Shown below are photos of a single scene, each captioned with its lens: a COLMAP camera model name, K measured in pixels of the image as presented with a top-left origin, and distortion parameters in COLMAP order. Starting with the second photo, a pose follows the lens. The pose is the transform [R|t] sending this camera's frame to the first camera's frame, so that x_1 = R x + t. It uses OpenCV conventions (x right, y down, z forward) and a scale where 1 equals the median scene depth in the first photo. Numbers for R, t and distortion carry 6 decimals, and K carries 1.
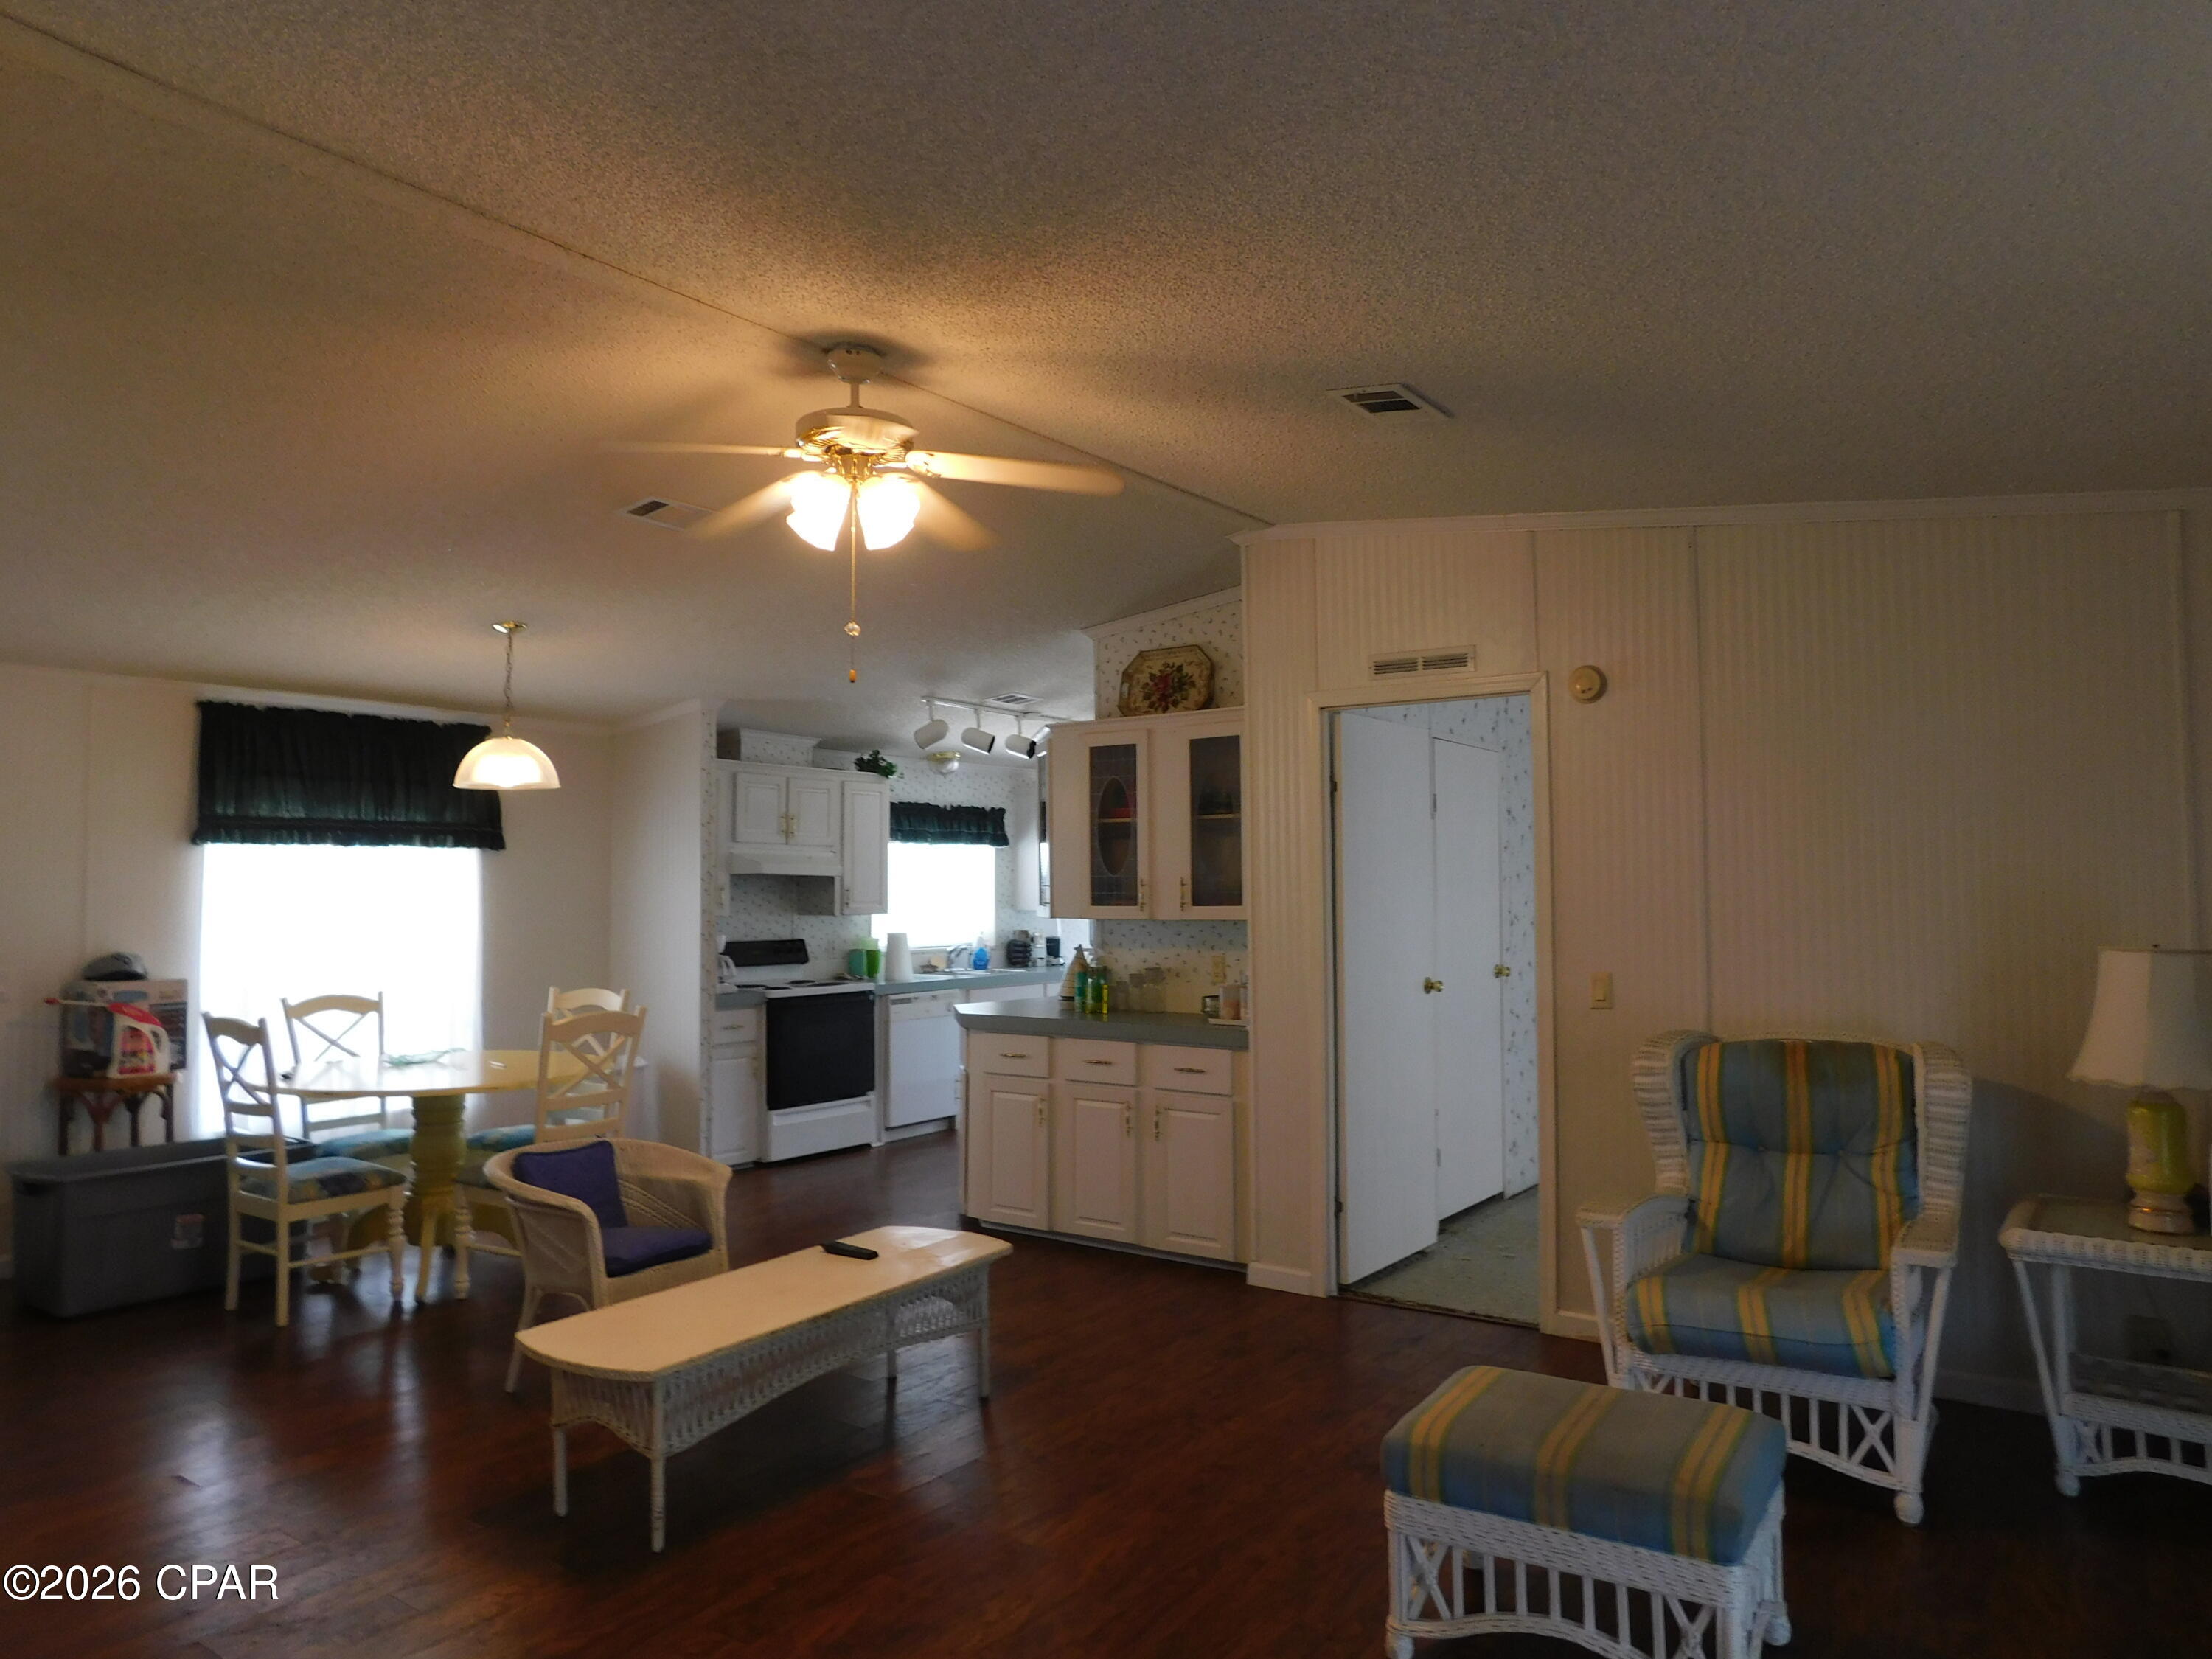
lens RADIAL K [[1460.5, 0, 1135.9], [0, 1460.5, 818.2], [0, 0, 1]] dist [-0.097960, 0.084574]
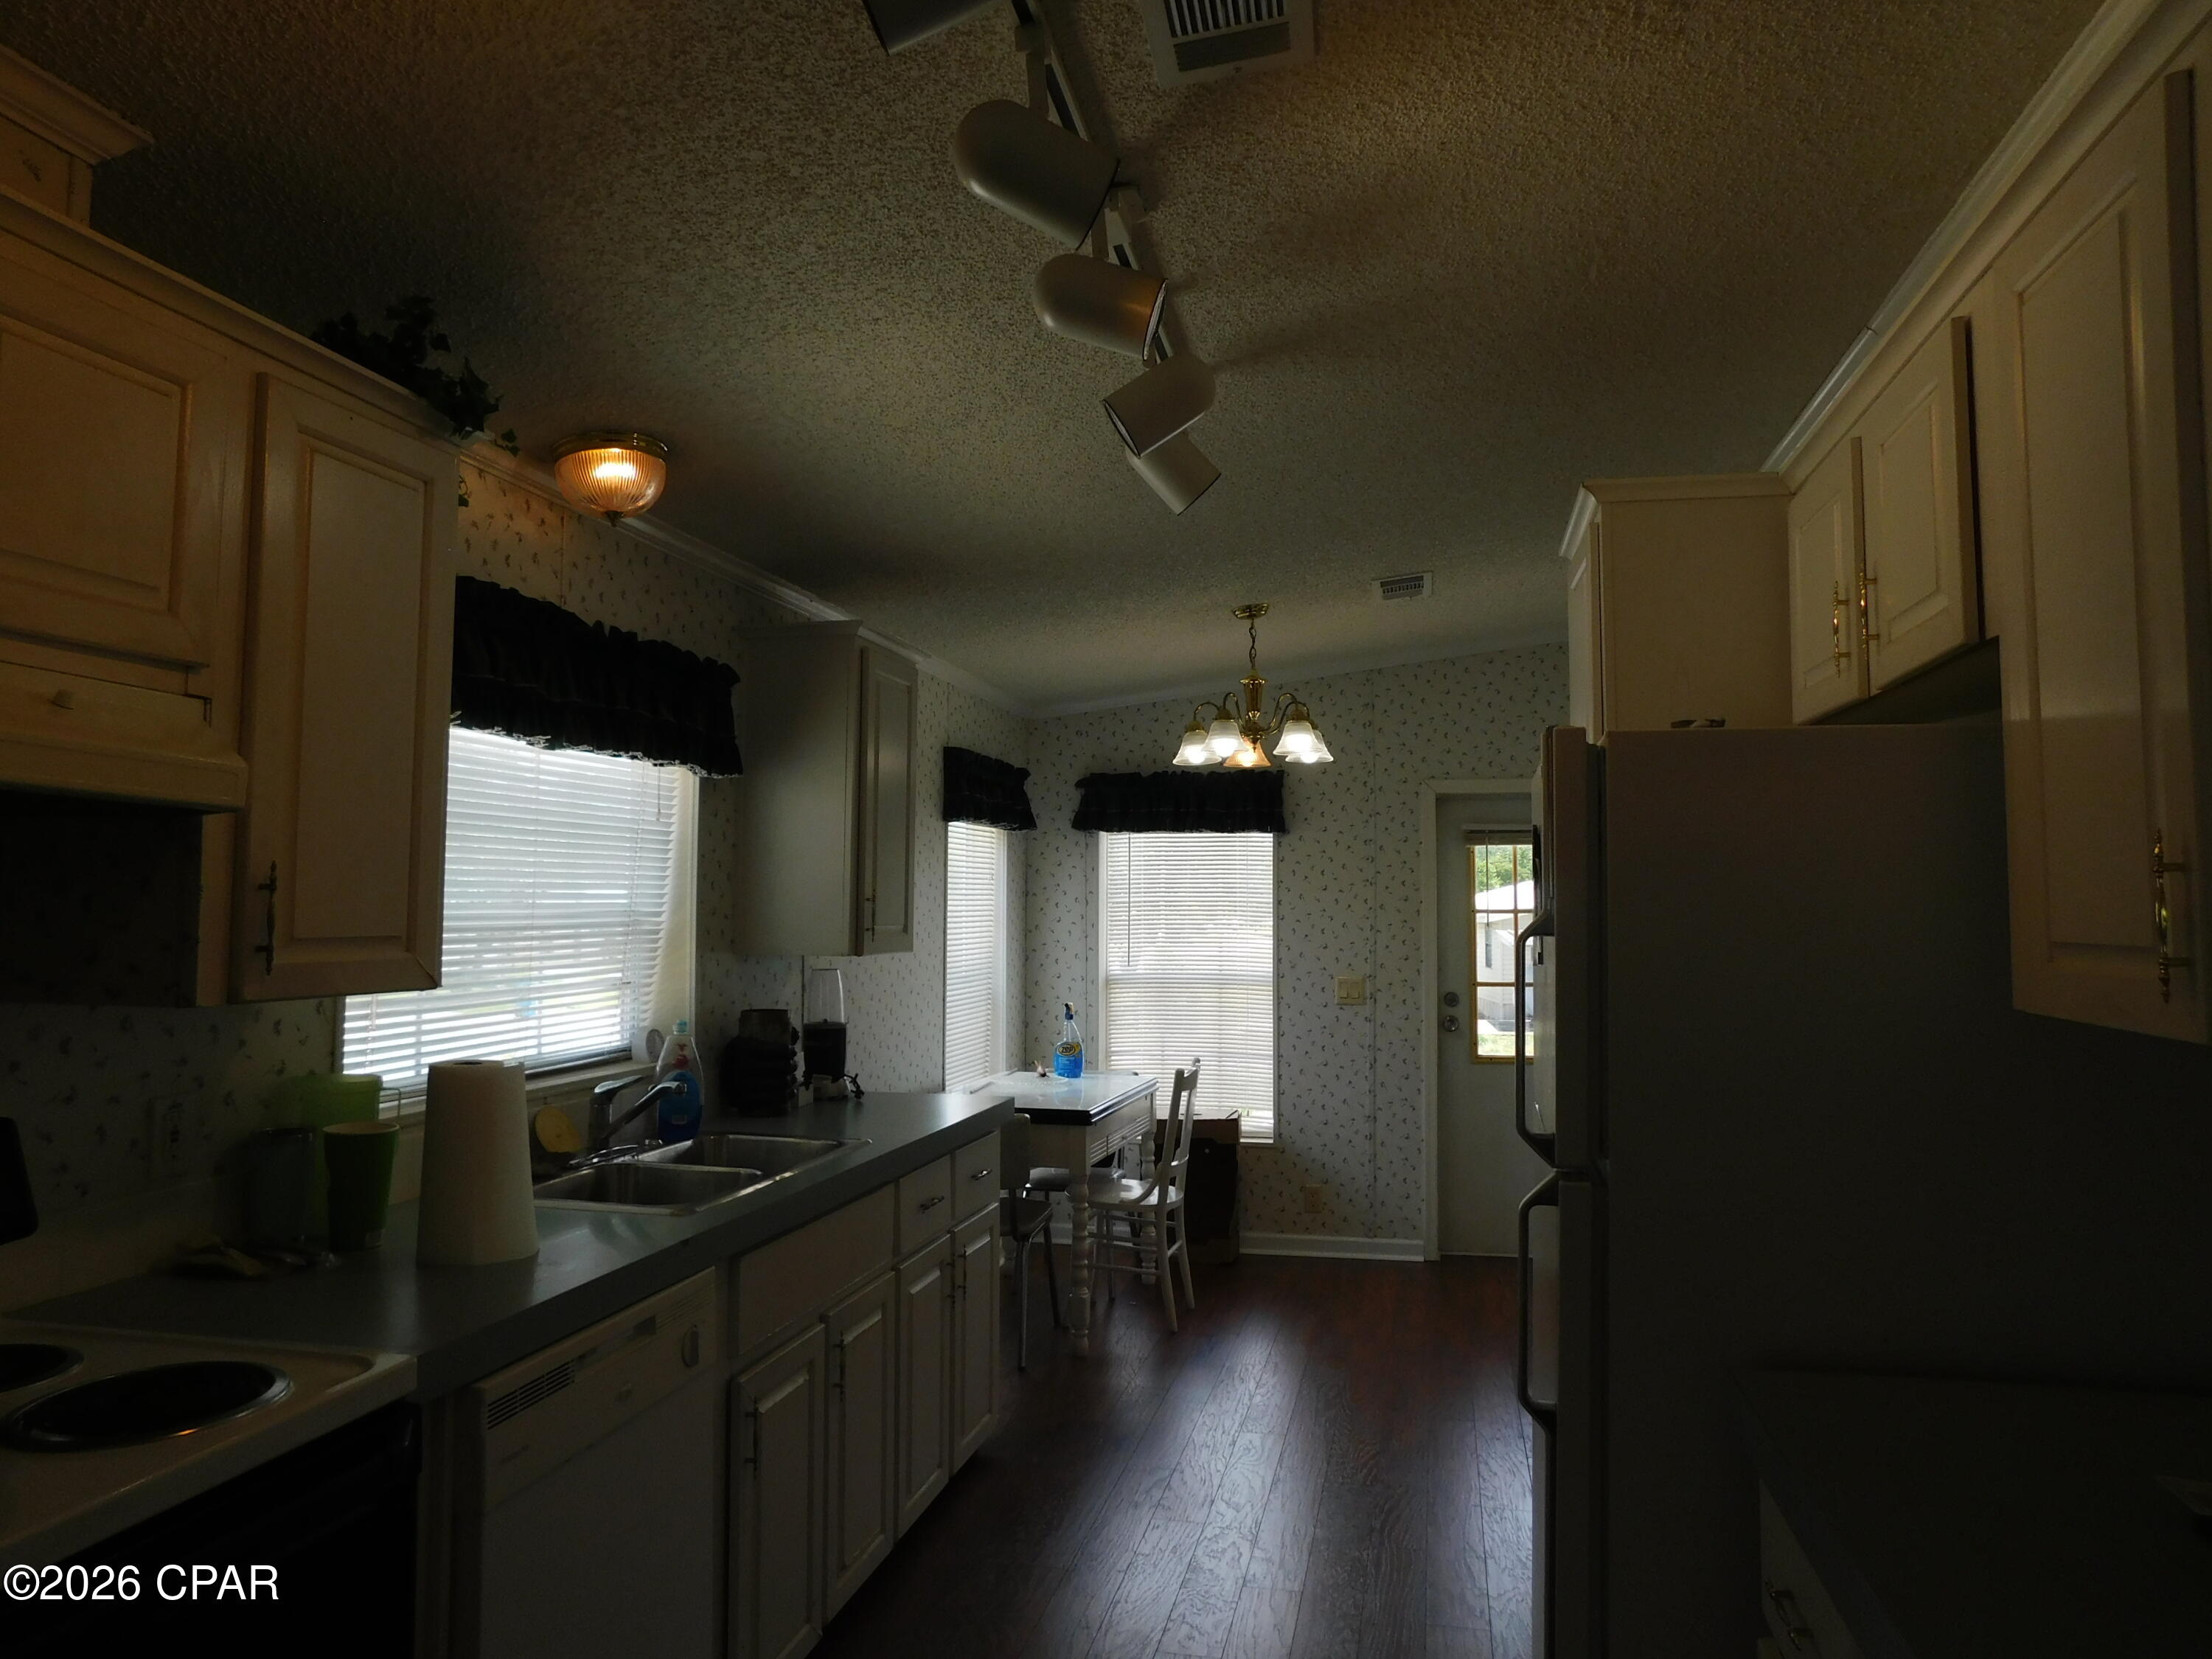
lens RADIAL K [[1460.5, 0, 1135.9], [0, 1460.5, 818.2], [0, 0, 1]] dist [-0.097960, 0.084574]
pose [[0.919441, 0.036474, 0.391533, -0.229788], [-0.031184, 0.999316, -0.019863, 0.056656], [-0.391990, 0.006053, 0.919950, 1.067978]]
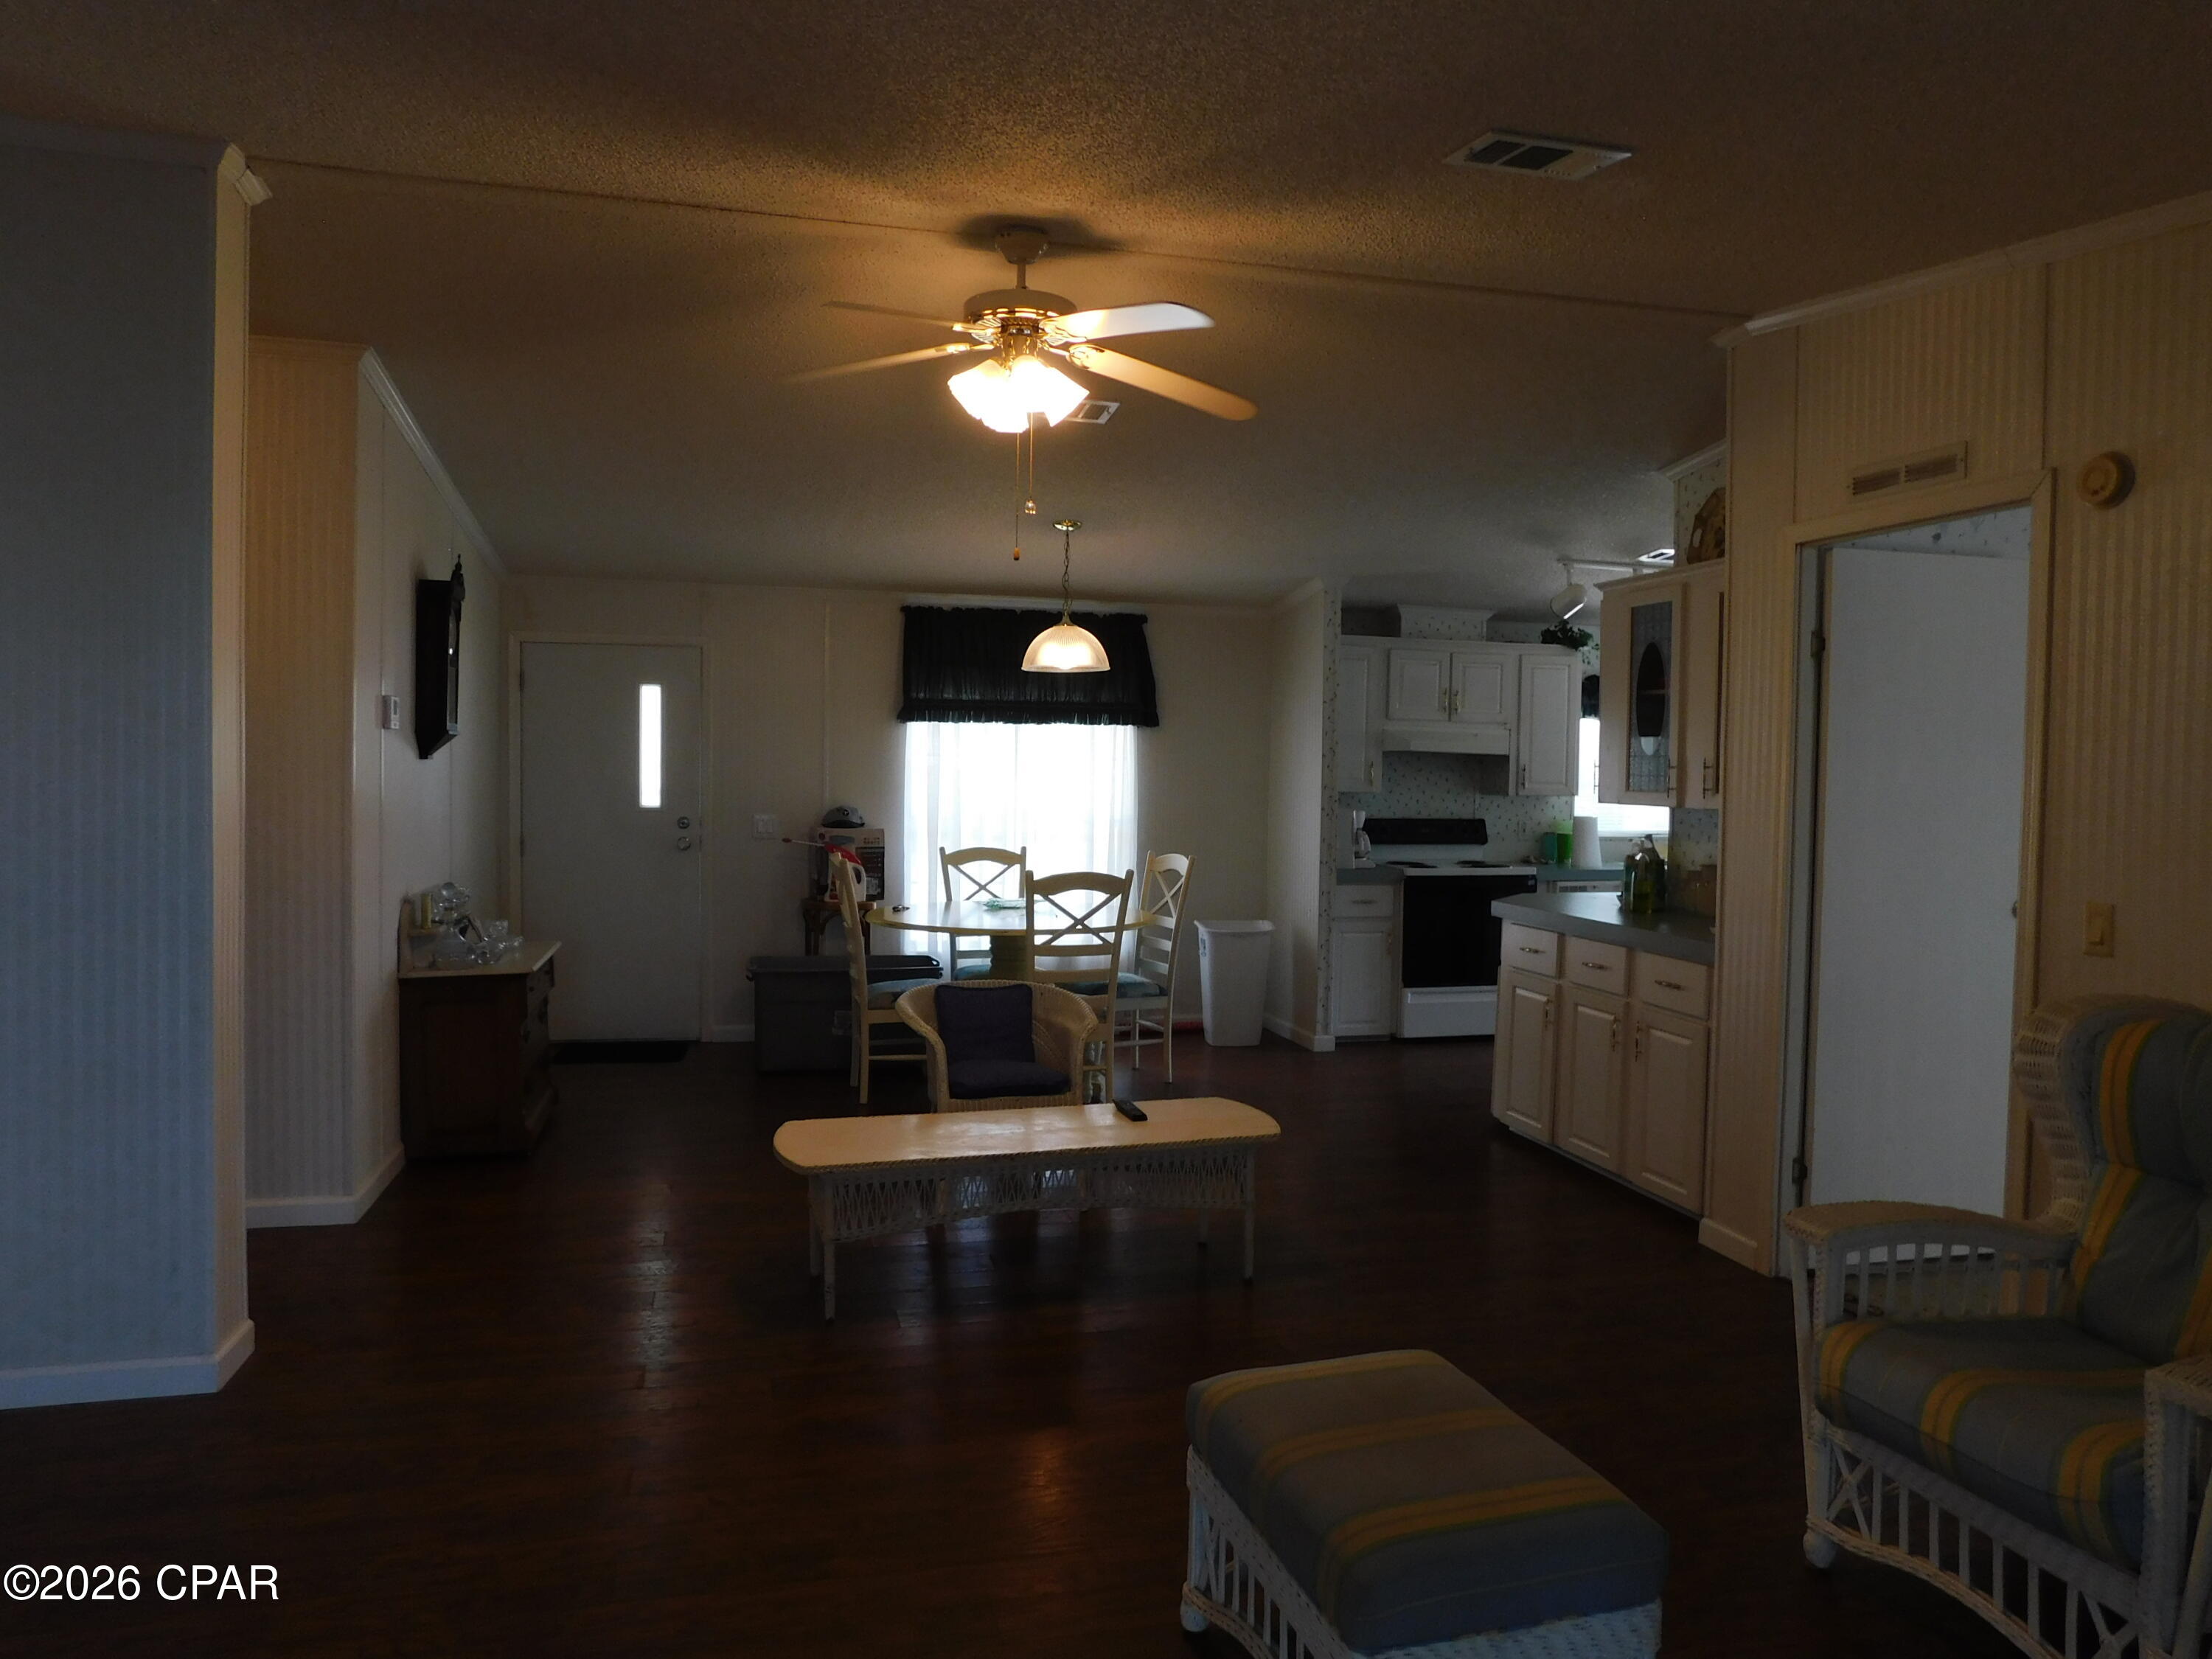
lens RADIAL K [[1458.6, 0, 1077.6], [0, 1458.6, 821.2], [0, 0, 1]] dist [-0.033409, -0.000453]
pose [[0.761401, 0.041461, -0.646954, 0.276907], [0.013120, 0.996763, 0.079319, 0.005229], [0.648148, -0.068882, 0.758392, 0.119887]]
